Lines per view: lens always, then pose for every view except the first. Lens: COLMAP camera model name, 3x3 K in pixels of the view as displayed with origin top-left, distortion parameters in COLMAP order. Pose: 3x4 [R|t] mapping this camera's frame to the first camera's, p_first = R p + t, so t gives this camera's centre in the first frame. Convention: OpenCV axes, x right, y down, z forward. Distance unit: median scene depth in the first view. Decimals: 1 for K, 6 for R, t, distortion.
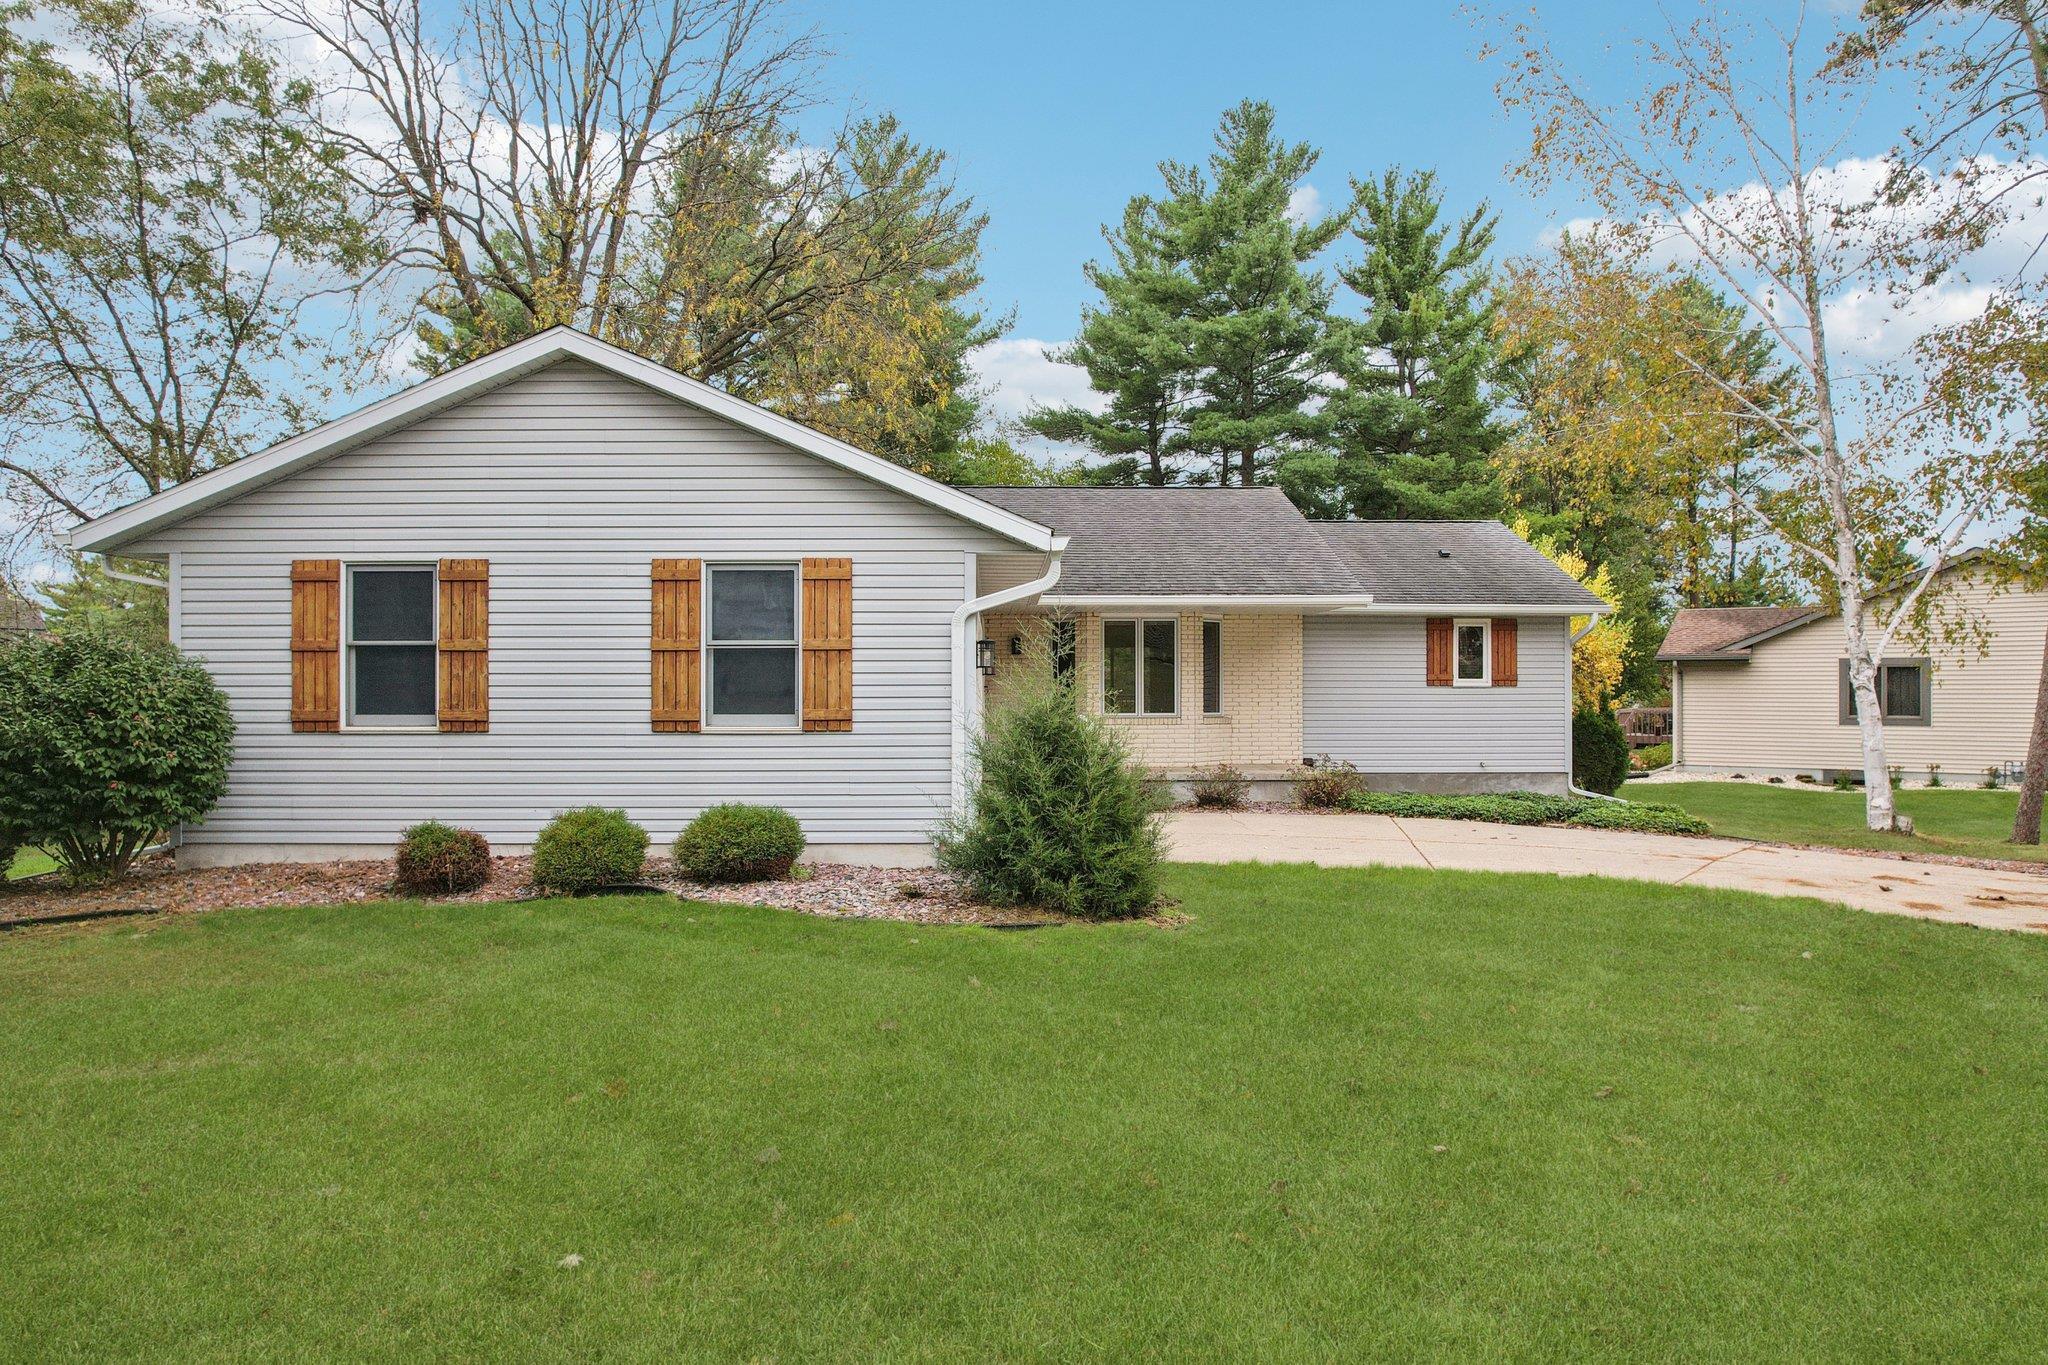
lens RADIAL K [[1343.6, 0, 1022.7], [0, 1343.6, 683.0], [0, 0, 1]] dist [-0.044964, 0.038413]
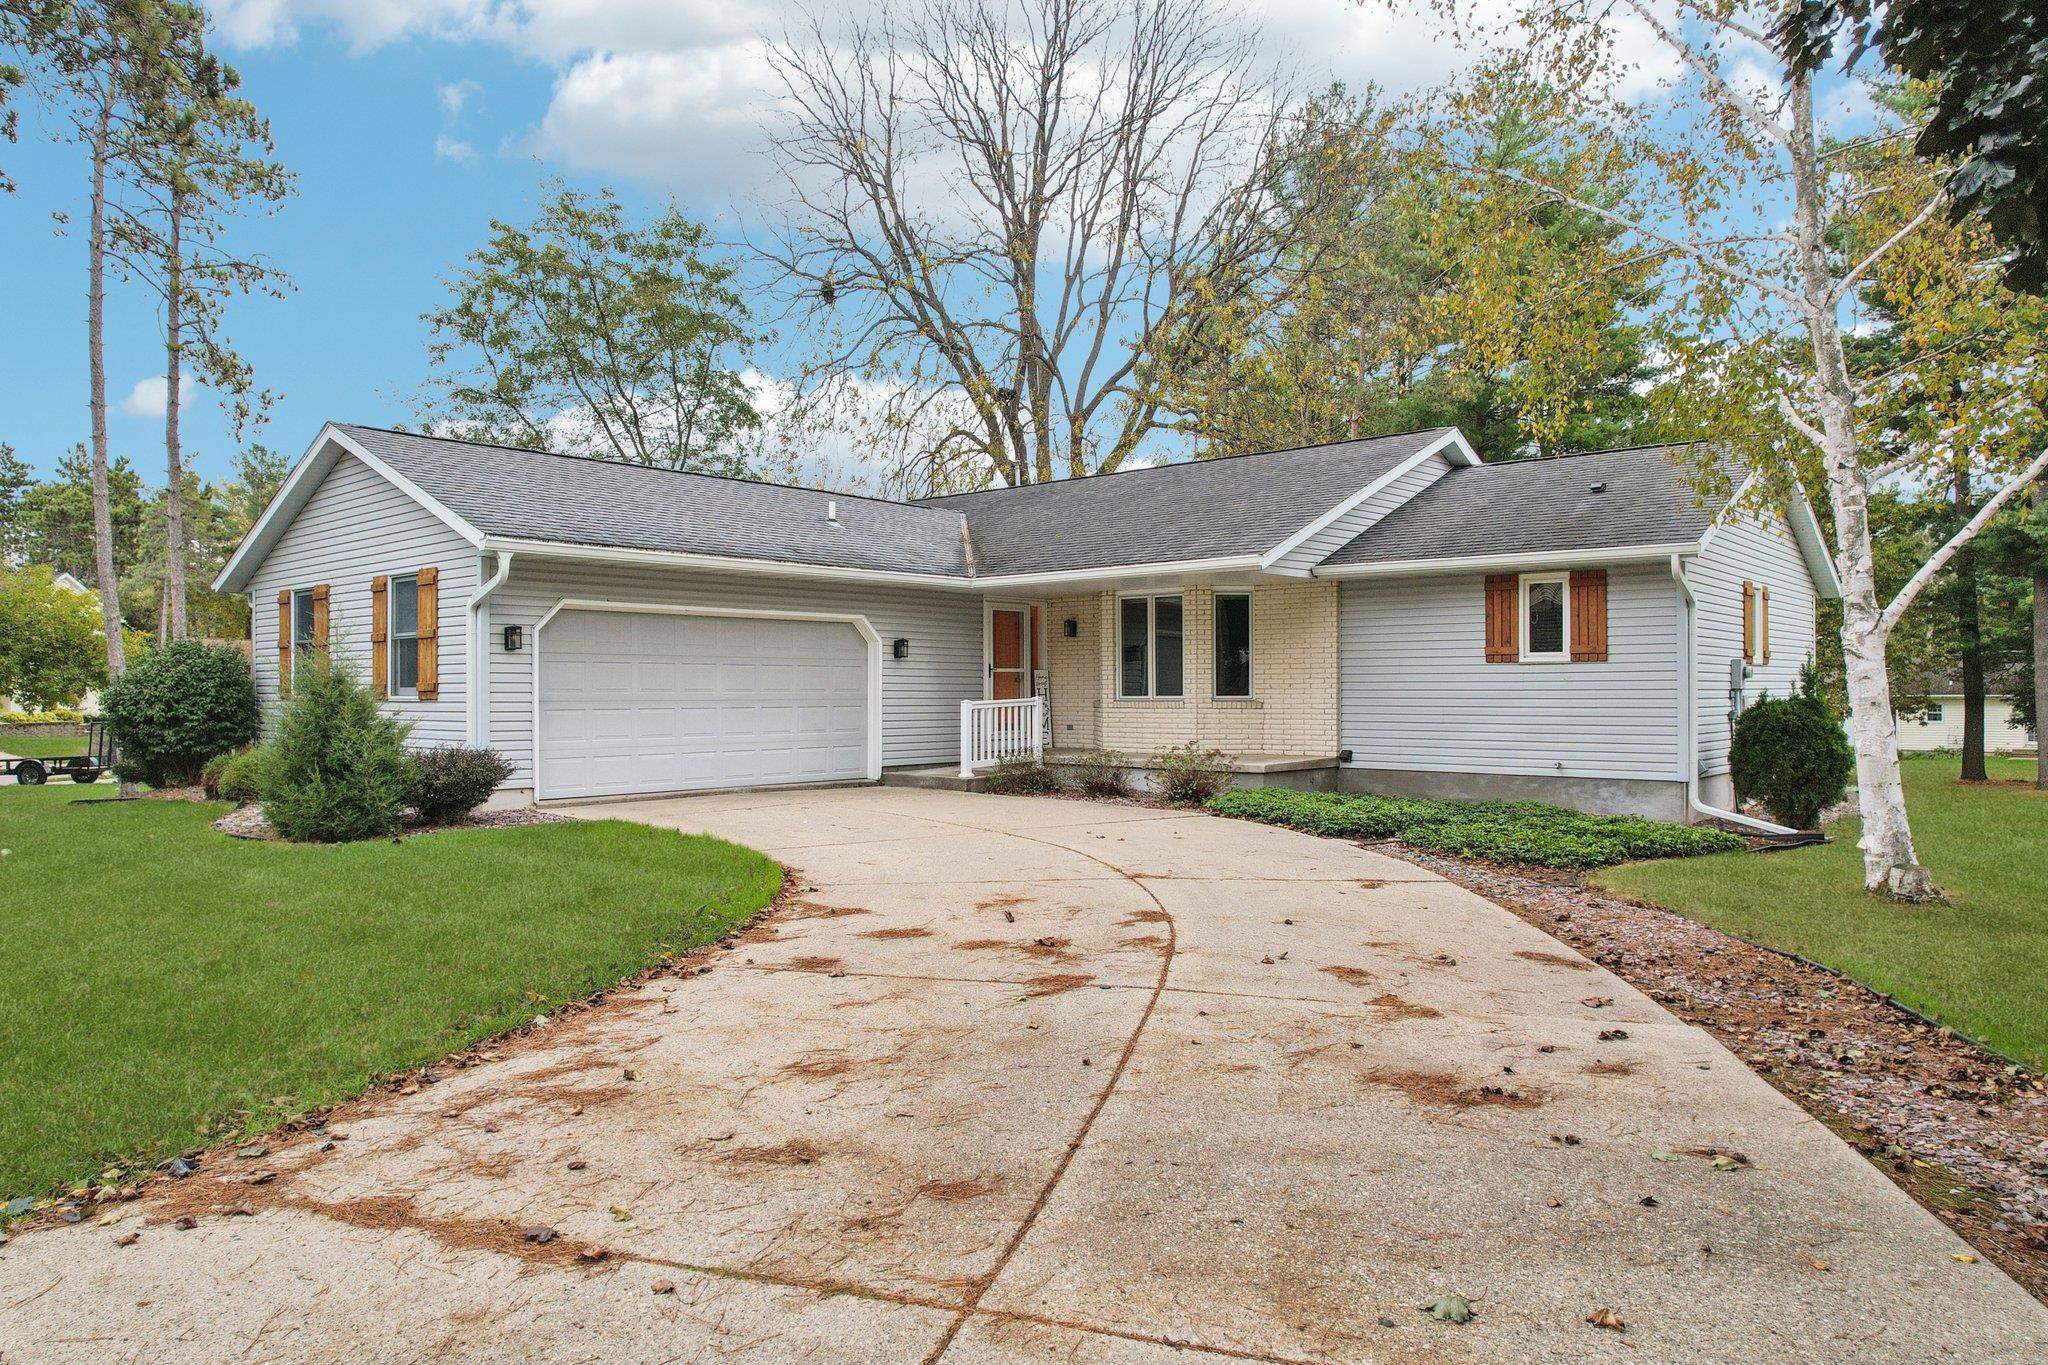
lens RADIAL K [[1343.6, 0, 1028.5], [0, 1343.6, 690.6], [0, 0, 1]] dist [-0.044964, 0.038413]
pose [[0.743203, -0.003657, -0.669056, 0.625752], [0.009270, 0.999945, 0.004832, 0.012358], [0.669002, -0.009793, 0.743196, 0.242481]]
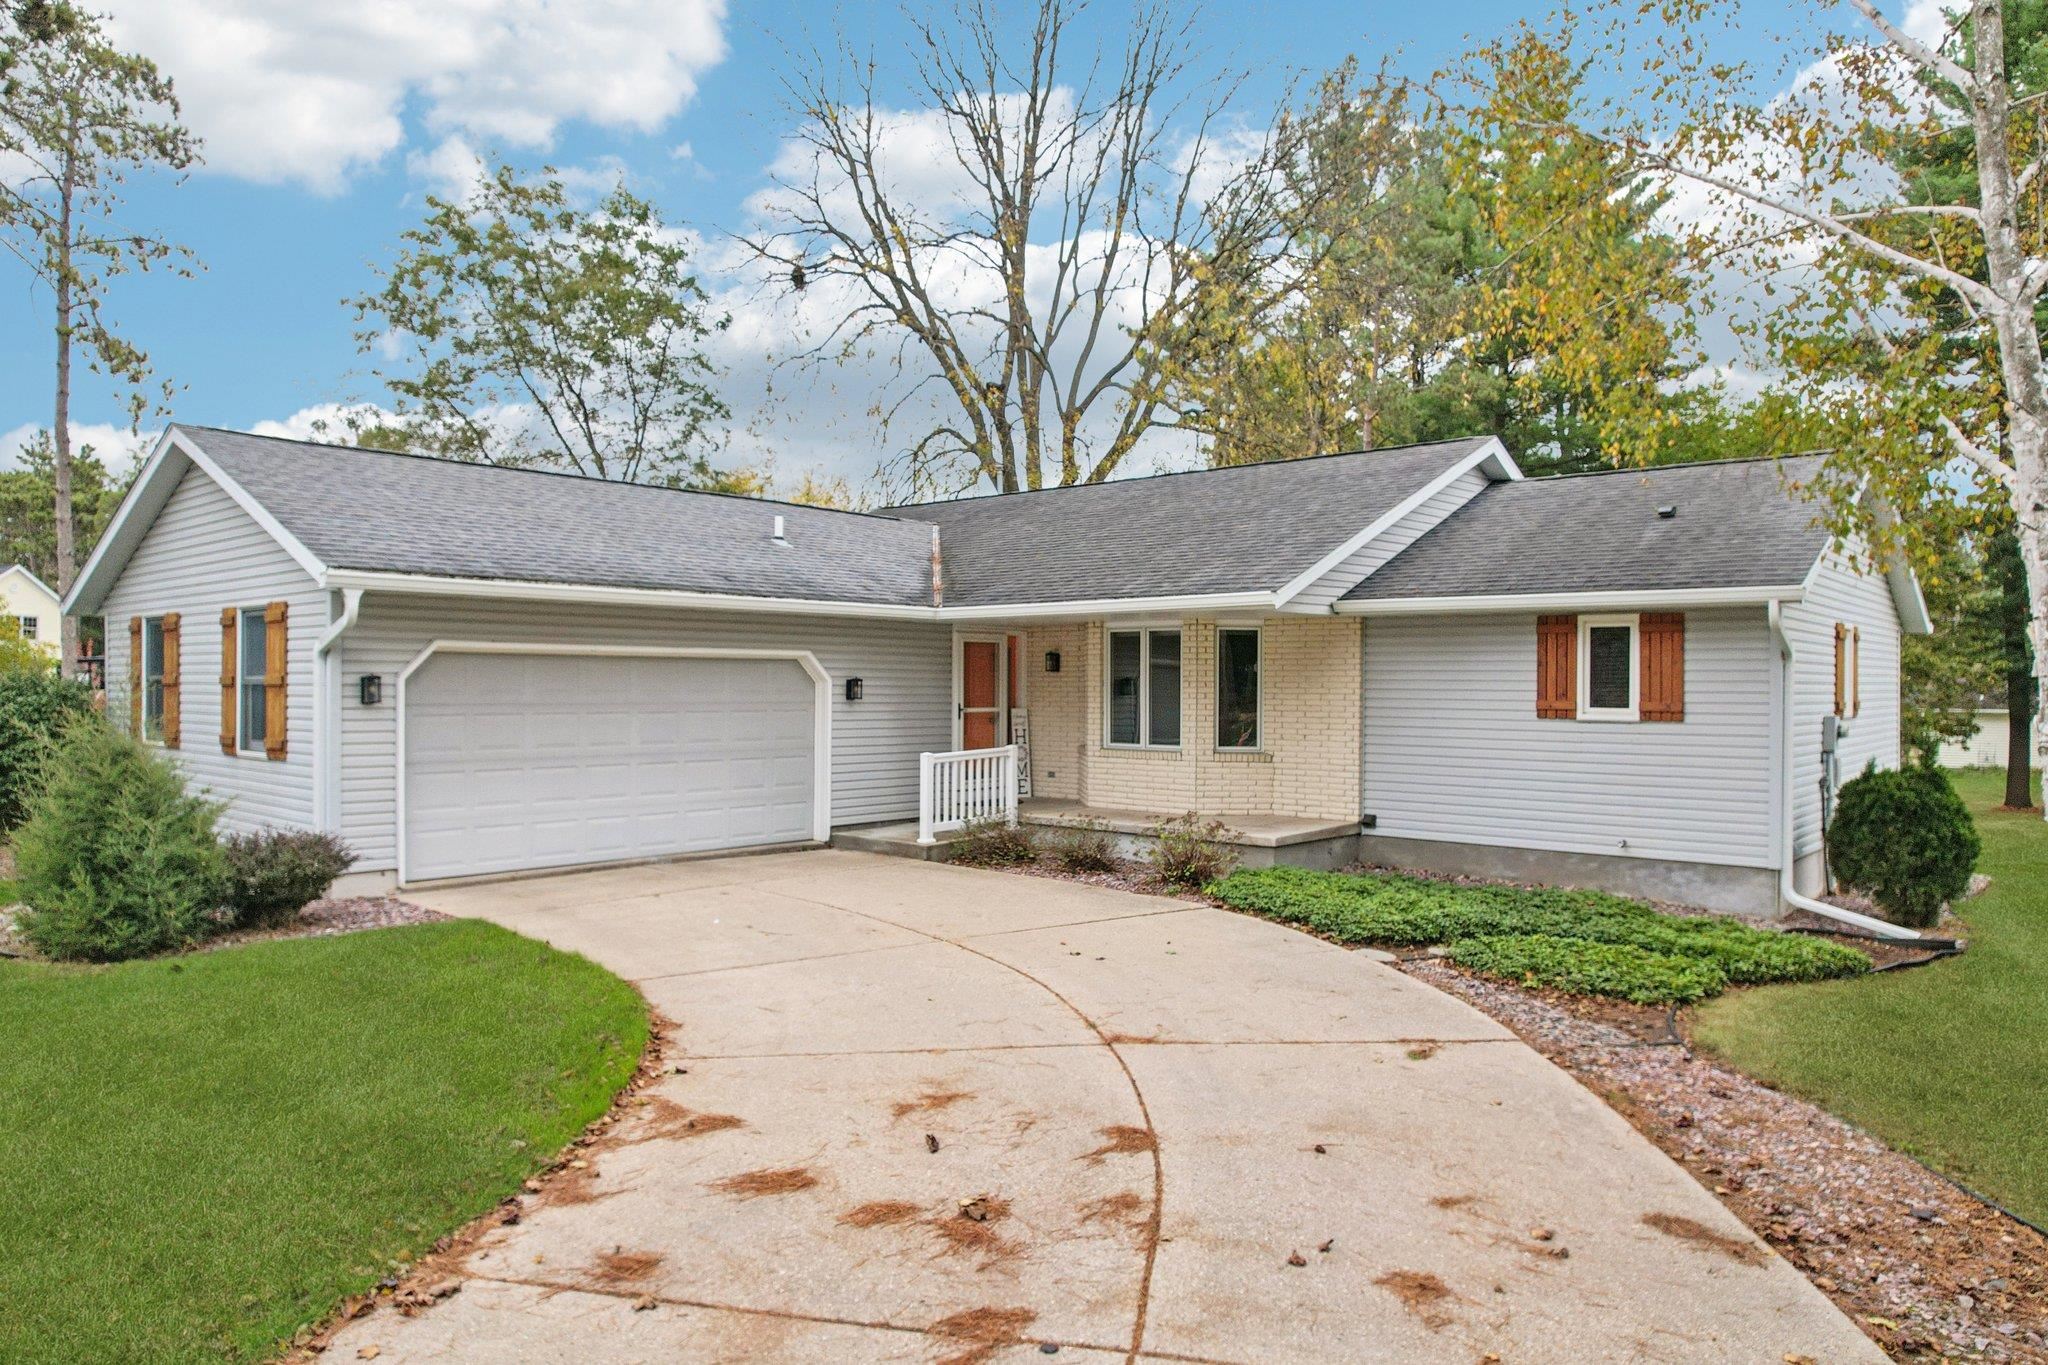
lens RADIAL K [[1343.6, 0, 1026.1], [0, 1343.6, 690.1], [0, 0, 1]] dist [-0.044964, 0.038413]
pose [[0.742607, 0.007505, -0.669686, 0.557547], [0.000402, 0.999932, 0.011651, -0.019503], [0.669728, -0.008921, 0.742553, 0.340004]]
